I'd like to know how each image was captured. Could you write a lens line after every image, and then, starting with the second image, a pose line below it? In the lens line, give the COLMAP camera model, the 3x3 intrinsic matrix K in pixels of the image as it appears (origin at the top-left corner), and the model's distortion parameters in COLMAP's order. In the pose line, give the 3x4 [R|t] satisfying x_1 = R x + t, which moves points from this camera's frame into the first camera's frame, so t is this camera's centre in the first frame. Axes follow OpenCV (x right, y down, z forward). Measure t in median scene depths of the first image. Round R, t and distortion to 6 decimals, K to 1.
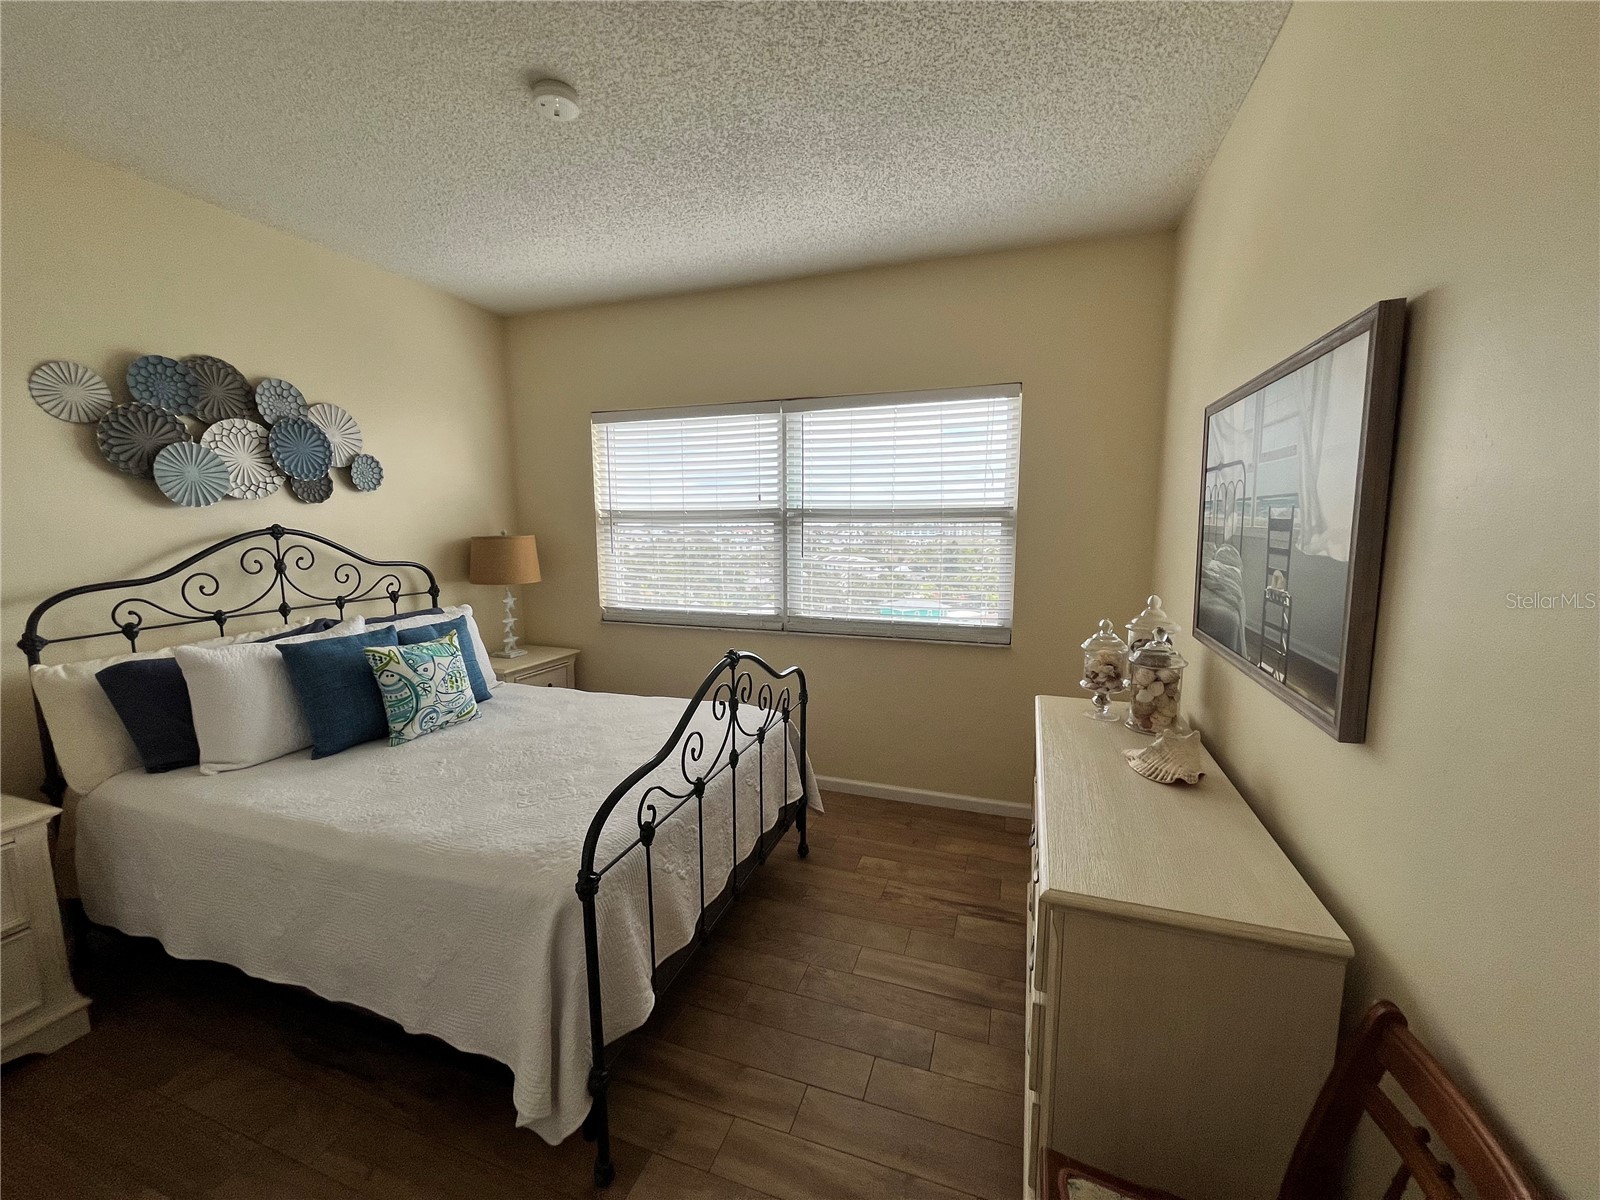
lens RADIAL K [[644.3, 0, 799.7], [0, 644.3, 600.7], [0, 0, 1]] dist [-0.000896, -0.000359]
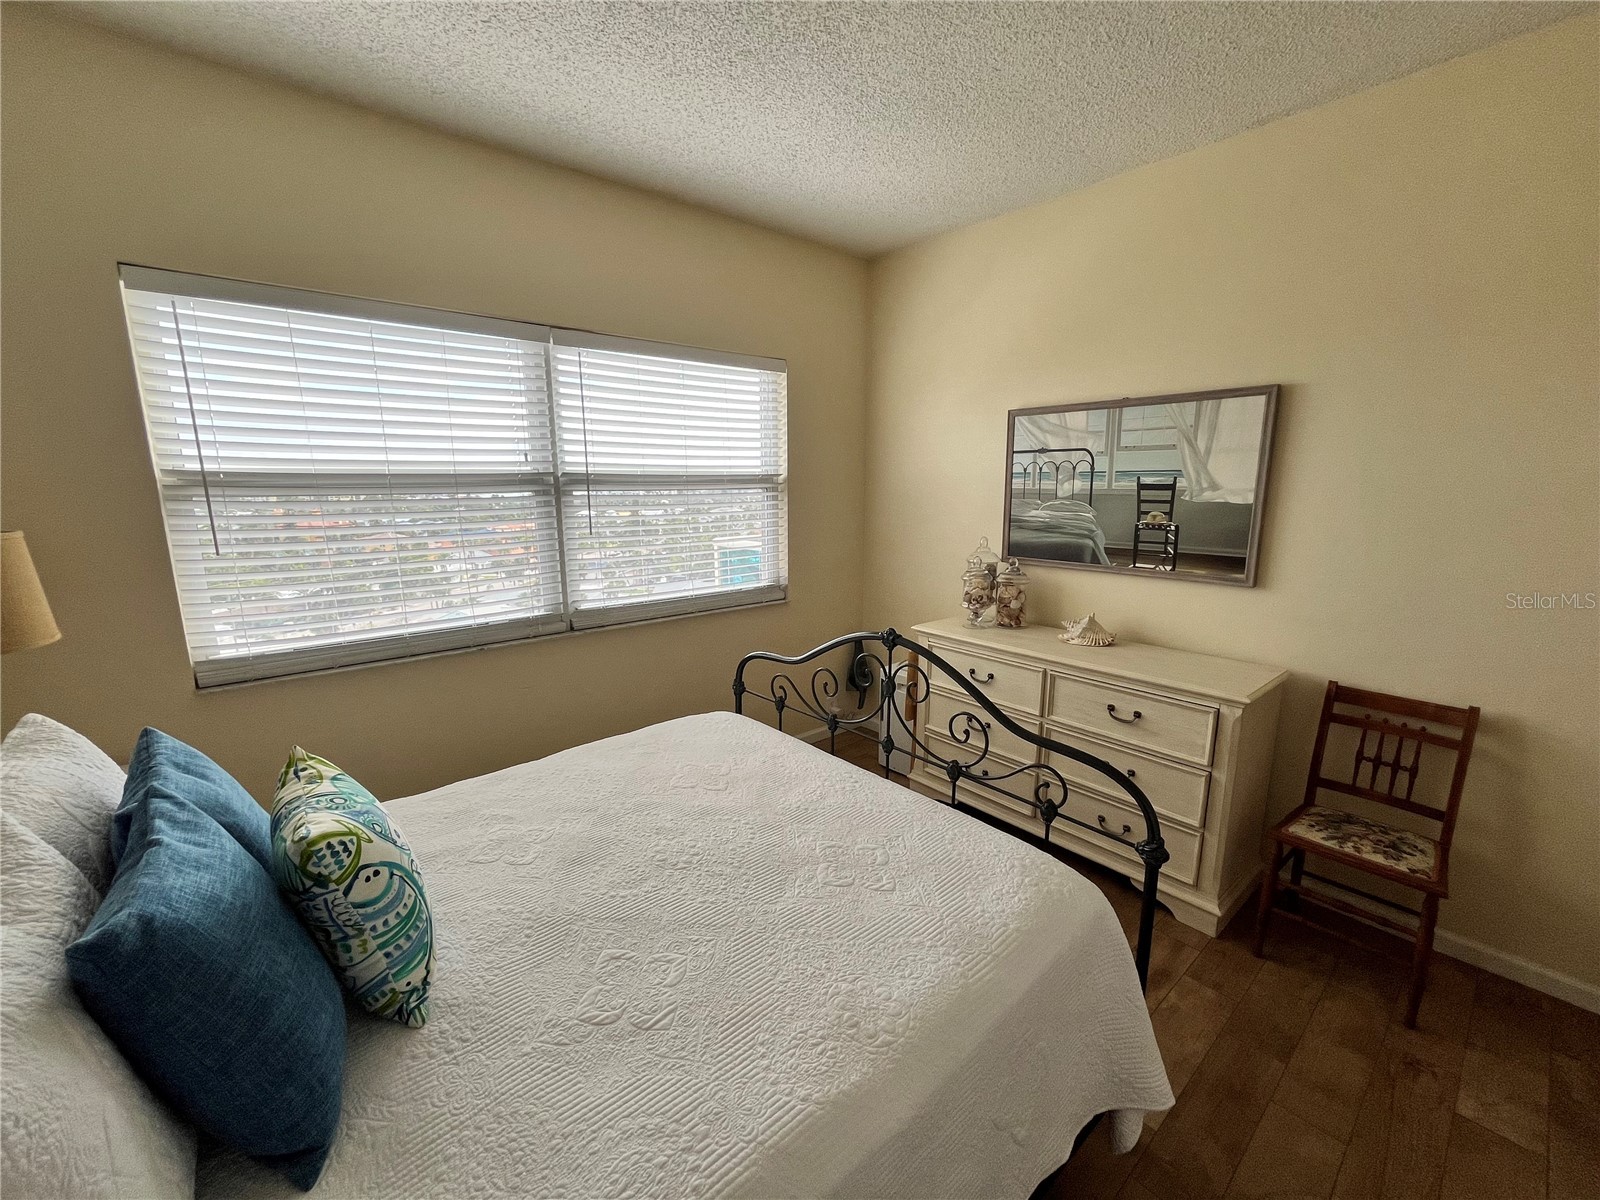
lens RADIAL K [[644.3, 0, 797.4], [0, 644.3, 600.9], [0, 0, 1]] dist [-0.000896, -0.000359]
pose [[0.510241, -0.157629, 0.845463, -0.747993], [0.112697, 0.986838, 0.115975, -0.067774], [-0.852616, 0.036106, 0.521289, 0.499552]]
